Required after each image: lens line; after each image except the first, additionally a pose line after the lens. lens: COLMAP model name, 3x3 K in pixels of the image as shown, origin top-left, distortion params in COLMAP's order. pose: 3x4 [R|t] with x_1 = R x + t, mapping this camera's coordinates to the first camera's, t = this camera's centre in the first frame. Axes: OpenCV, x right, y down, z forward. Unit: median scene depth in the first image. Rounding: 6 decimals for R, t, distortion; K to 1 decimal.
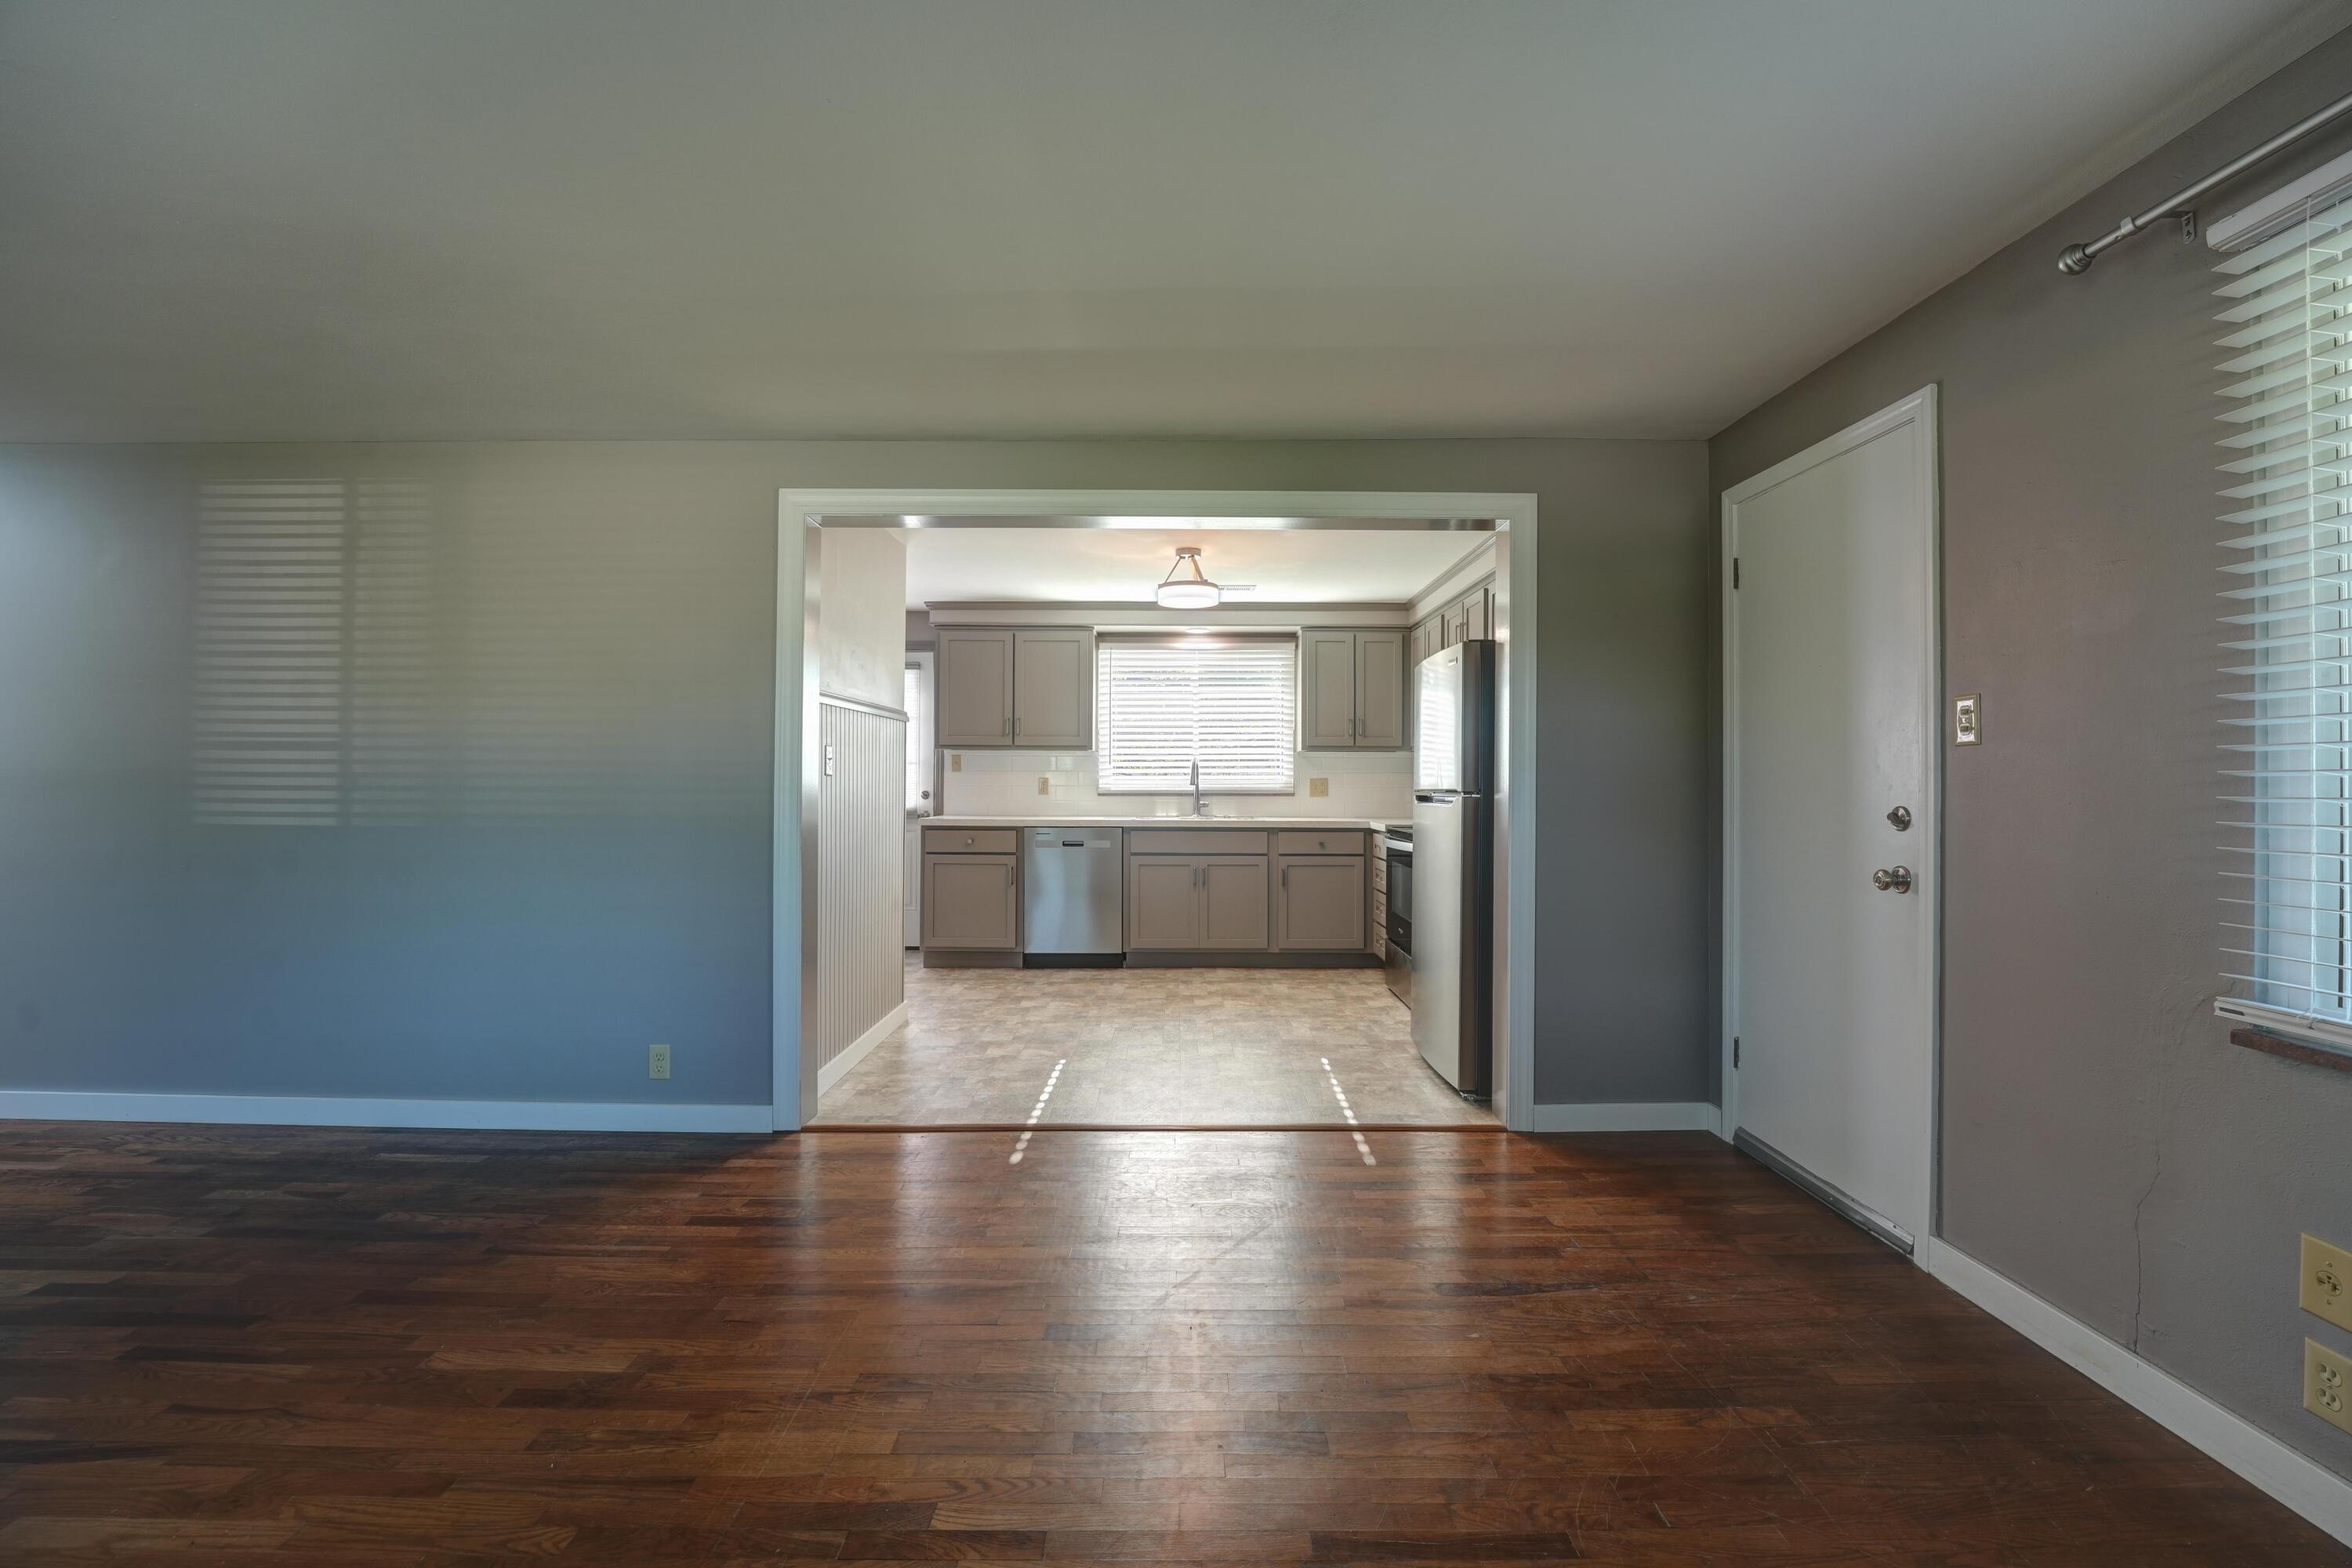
lens RADIAL K [[969.7, 0, 1177.9], [0, 969.7, 777.5], [0, 0, 1]] dist [-0.021727, 0.000709]
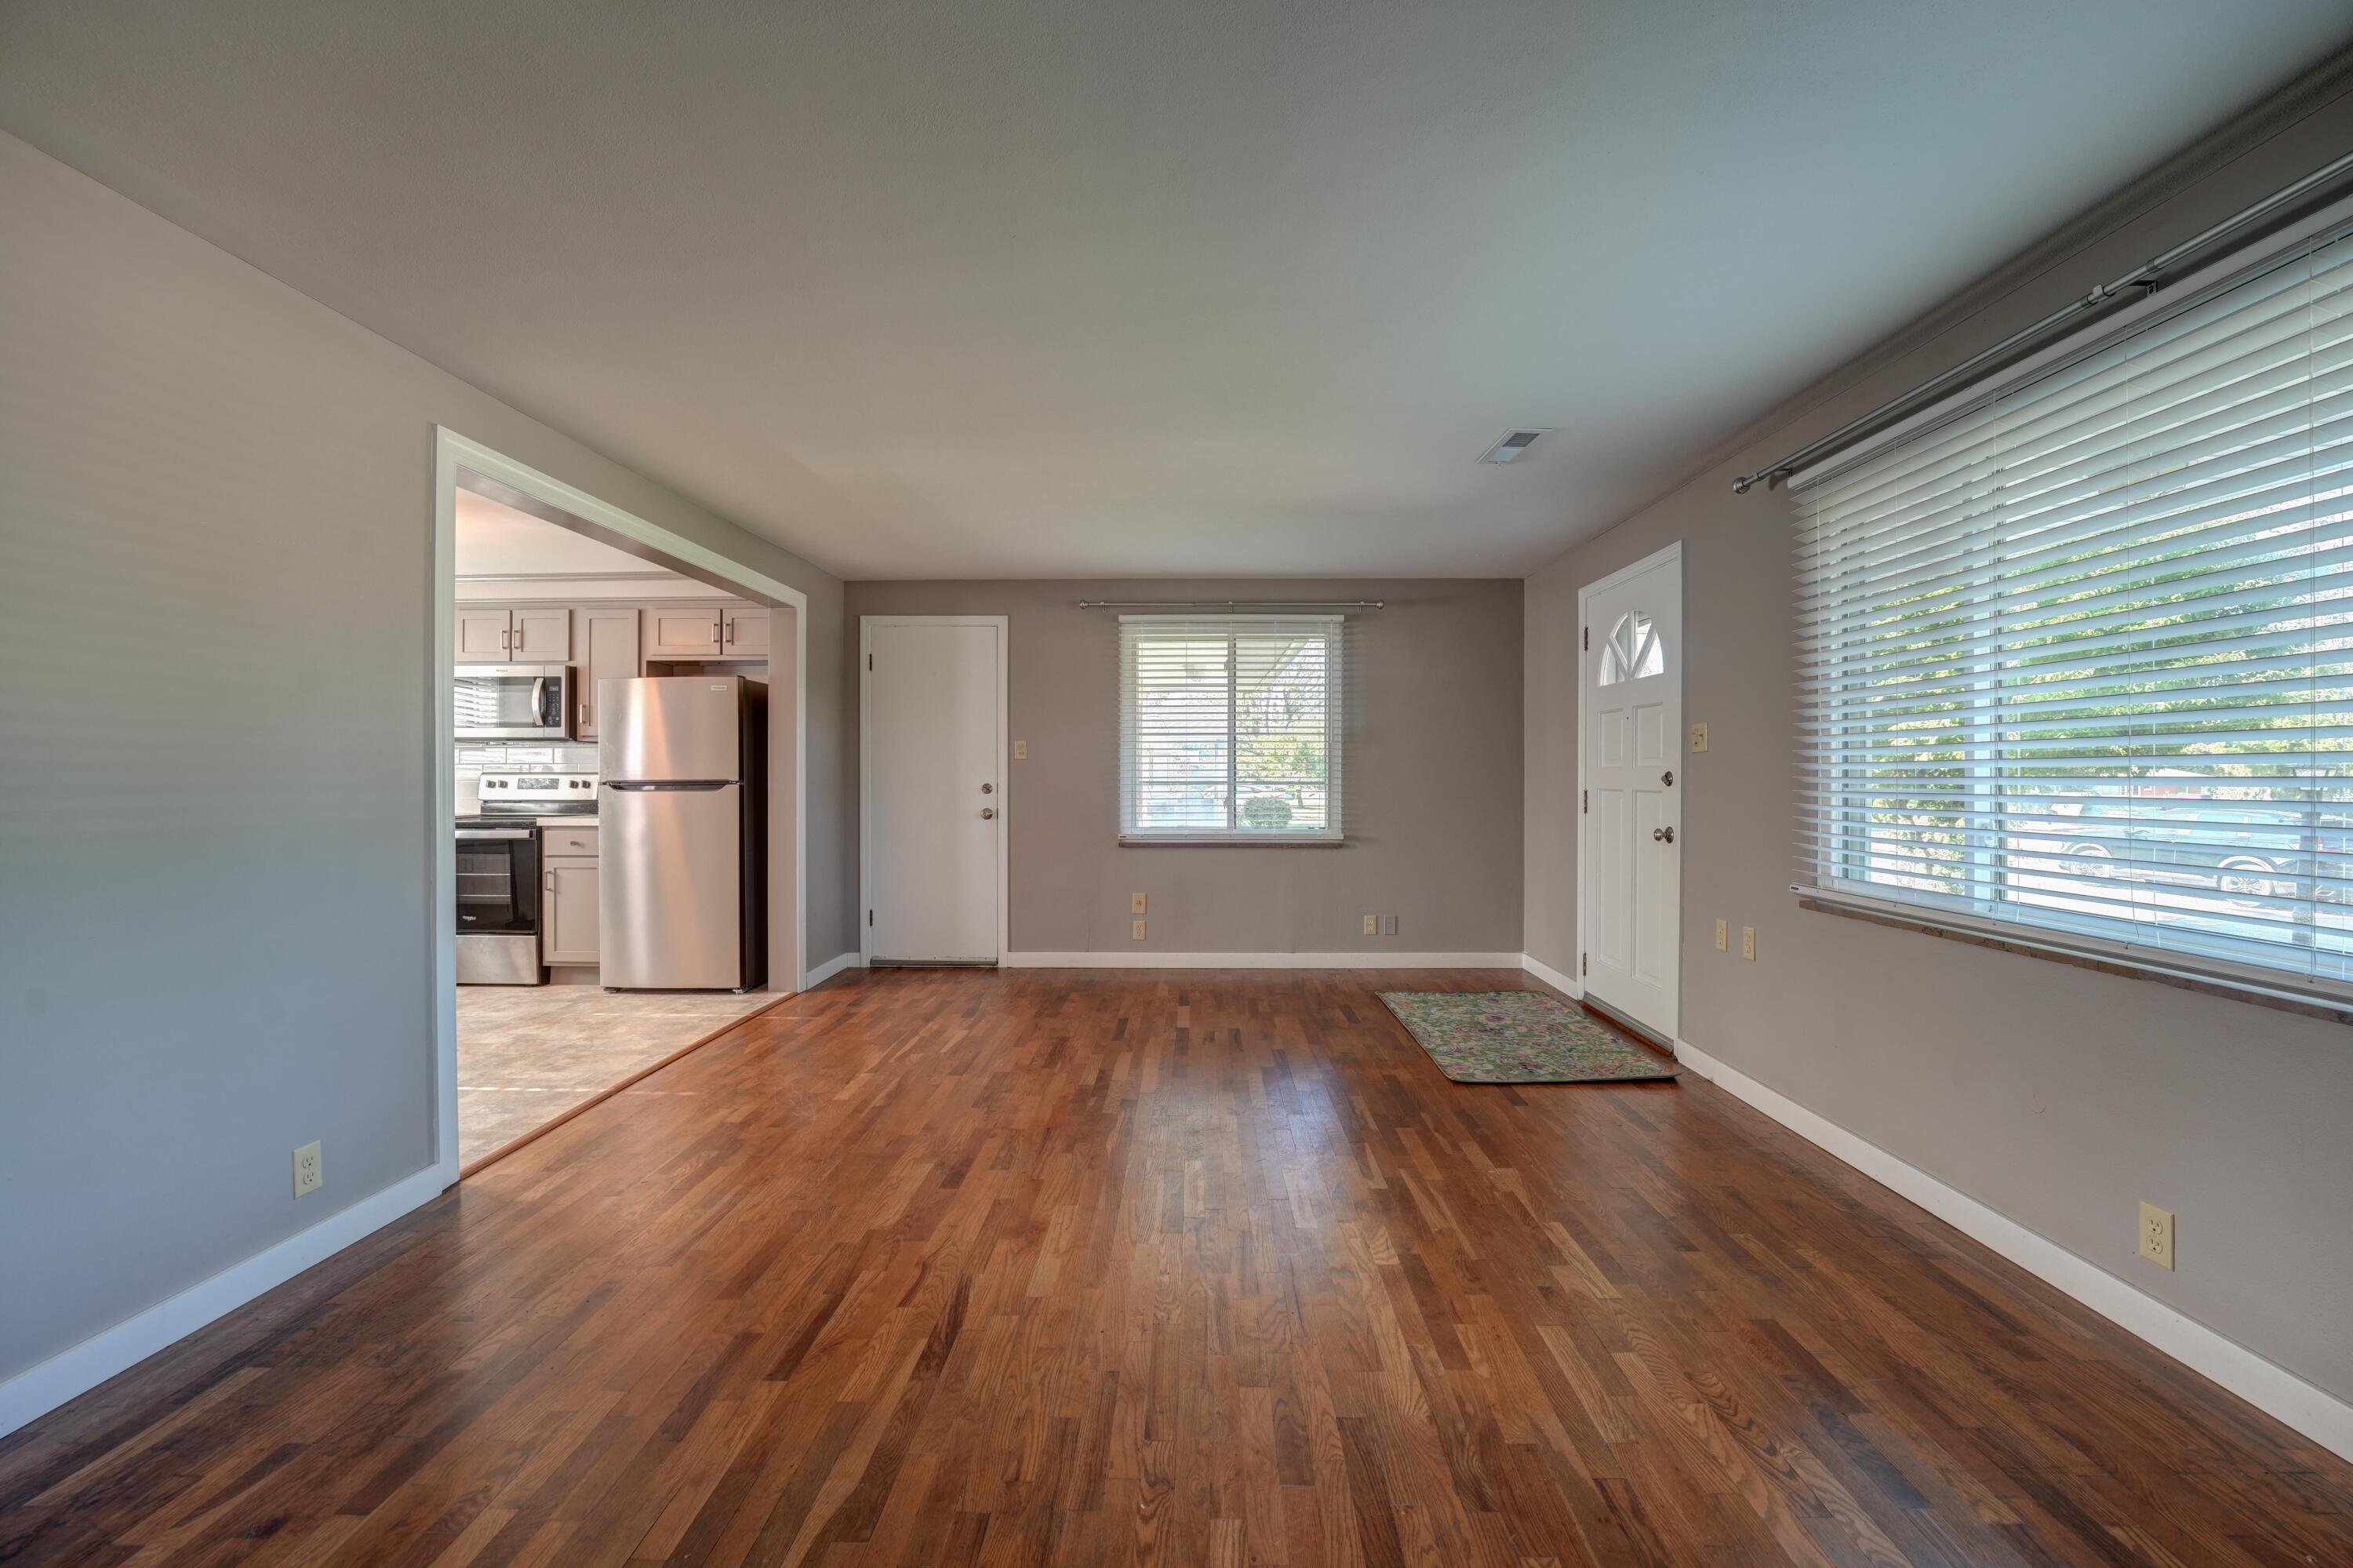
lens RADIAL K [[958.0, 0, 1186.2], [0, 958.0, 774.9], [0, 0, 1]] dist [-0.022980, 0.003519]
pose [[0.018349, -0.003211, 0.999826, -1.345688], [-0.003851, 0.999987, 0.003282, -0.001092], [-0.999824, -0.003911, 0.018337, 0.371070]]
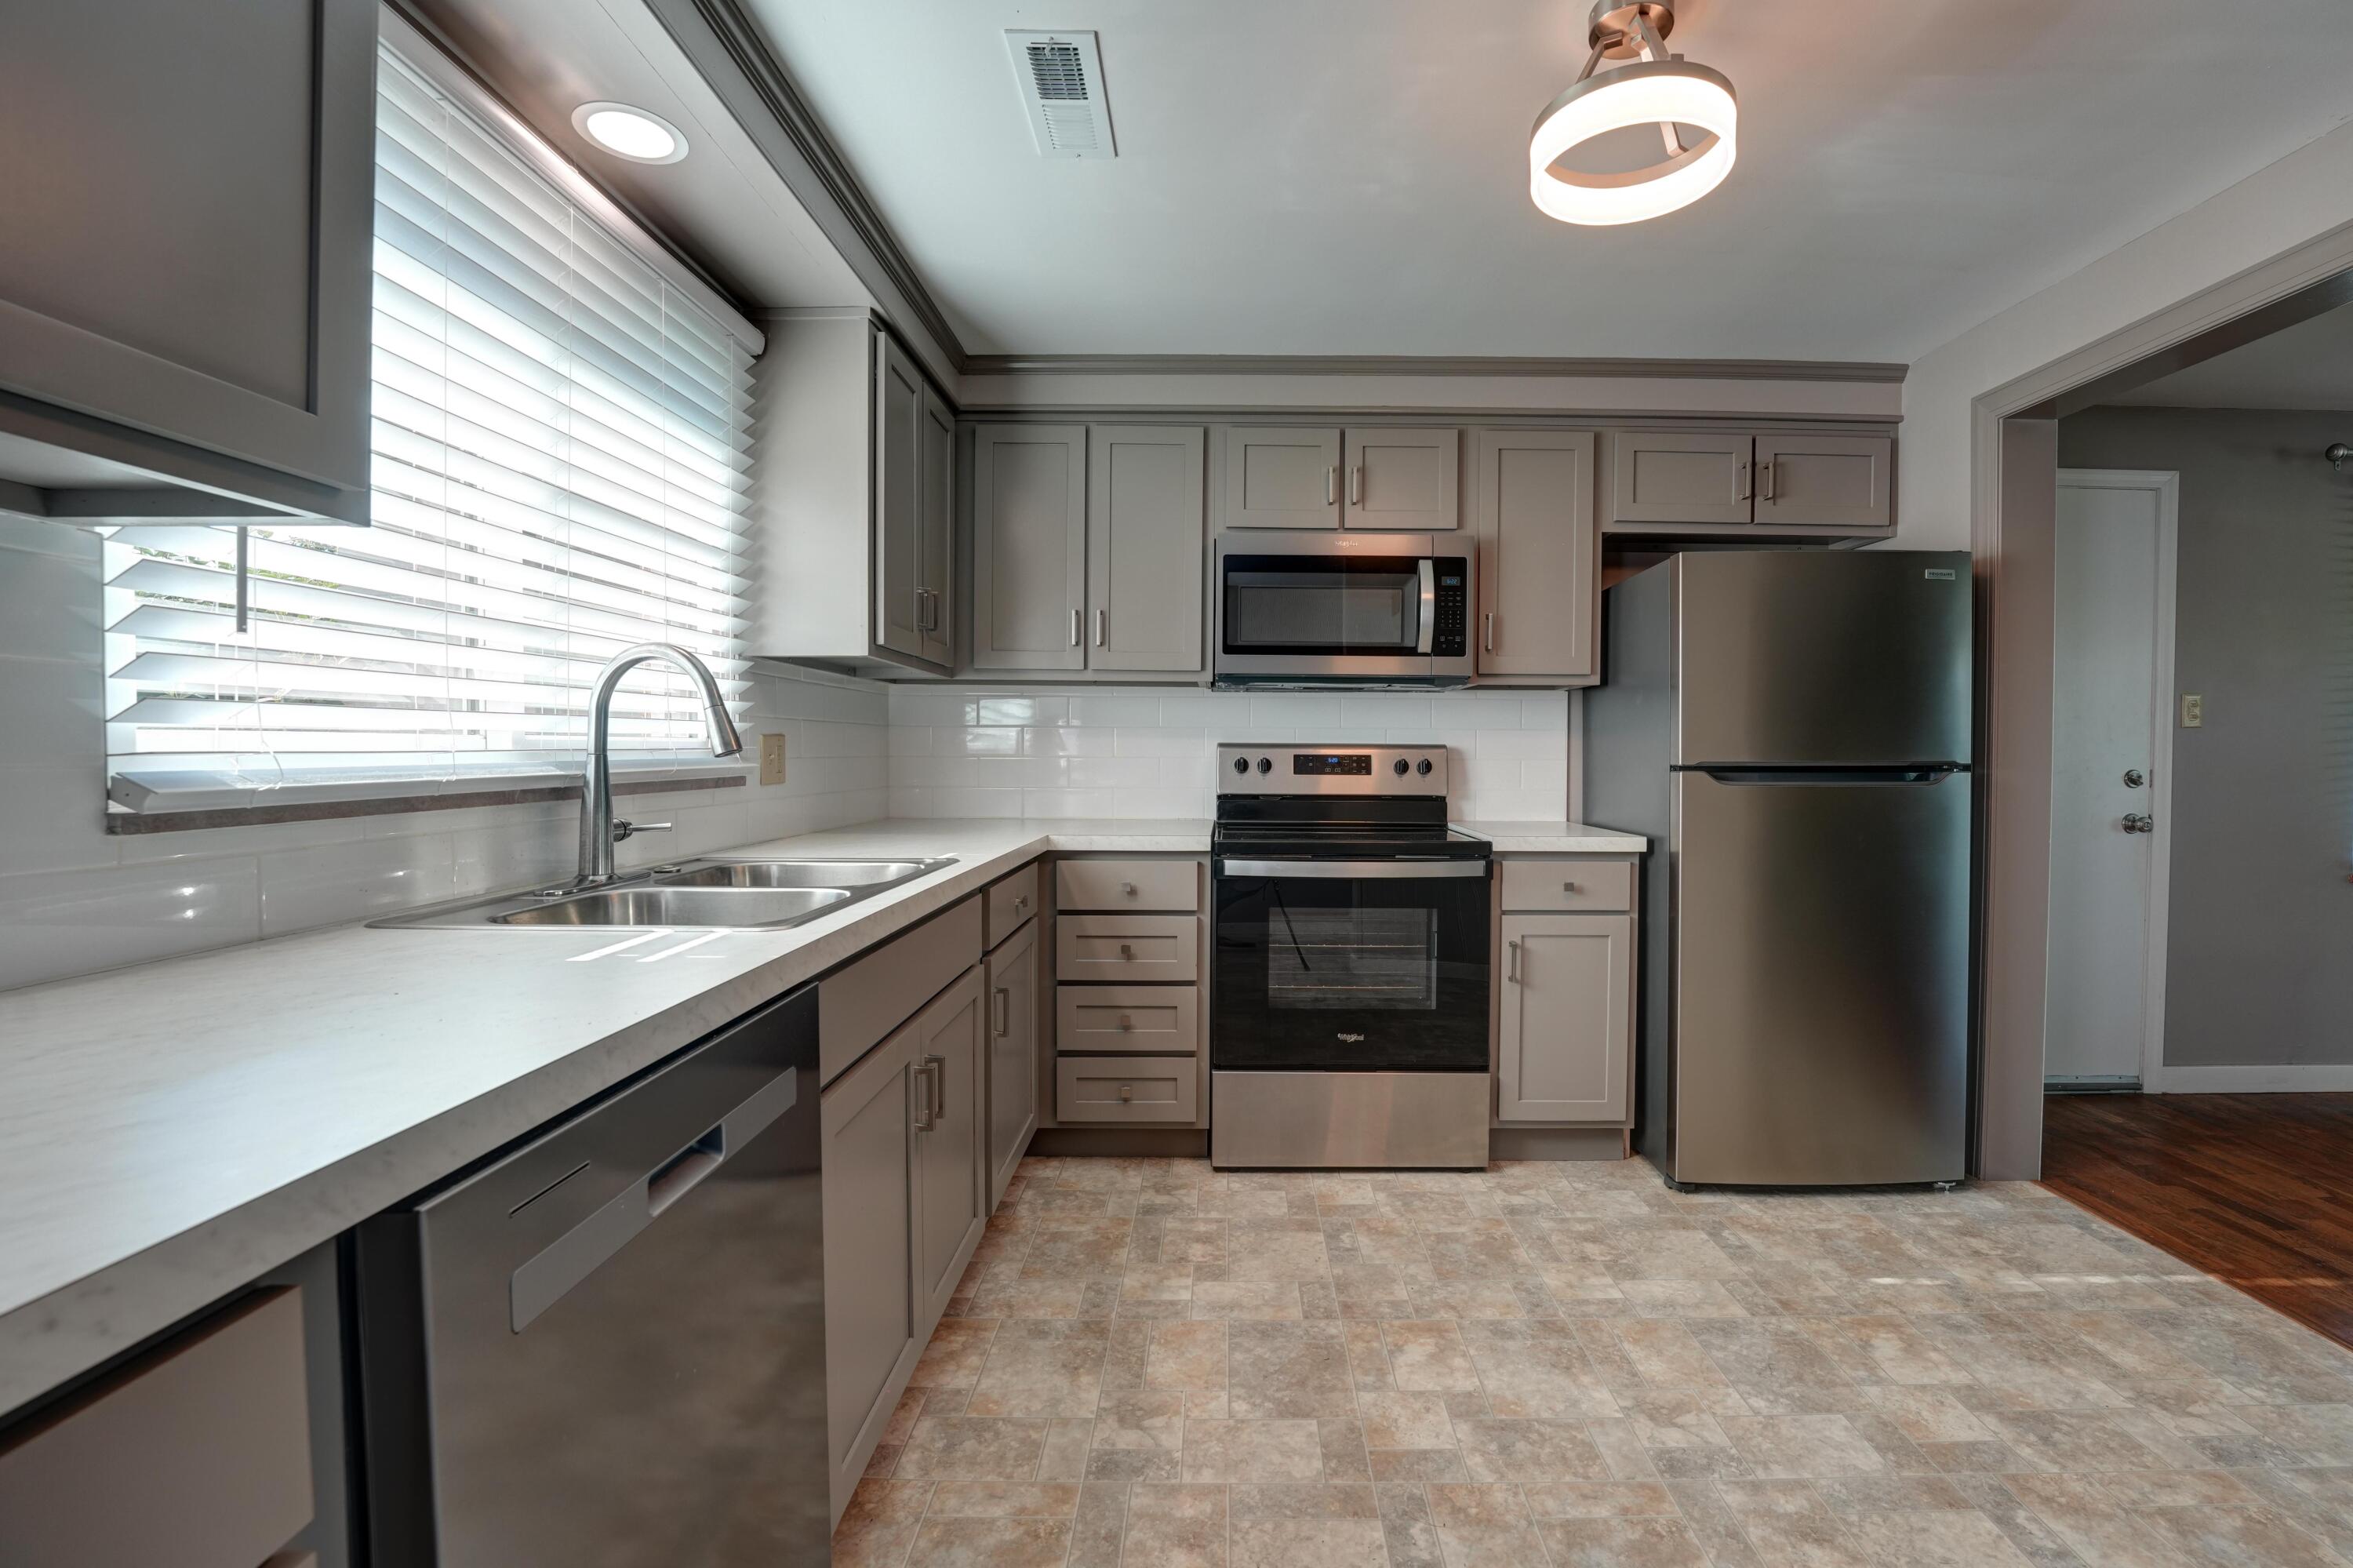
lens RADIAL K [[997.9, 0, 1231.5], [0, 997.9, 777.1], [0, 0, 1]] dist [-0.024685, 0.000274]
pose [[0.001053, -0.029969, 0.999550, -0.517254], [-0.010788, 0.999492, 0.029978, 0.010082], [-0.999941, -0.010815, 0.000729, 1.860357]]
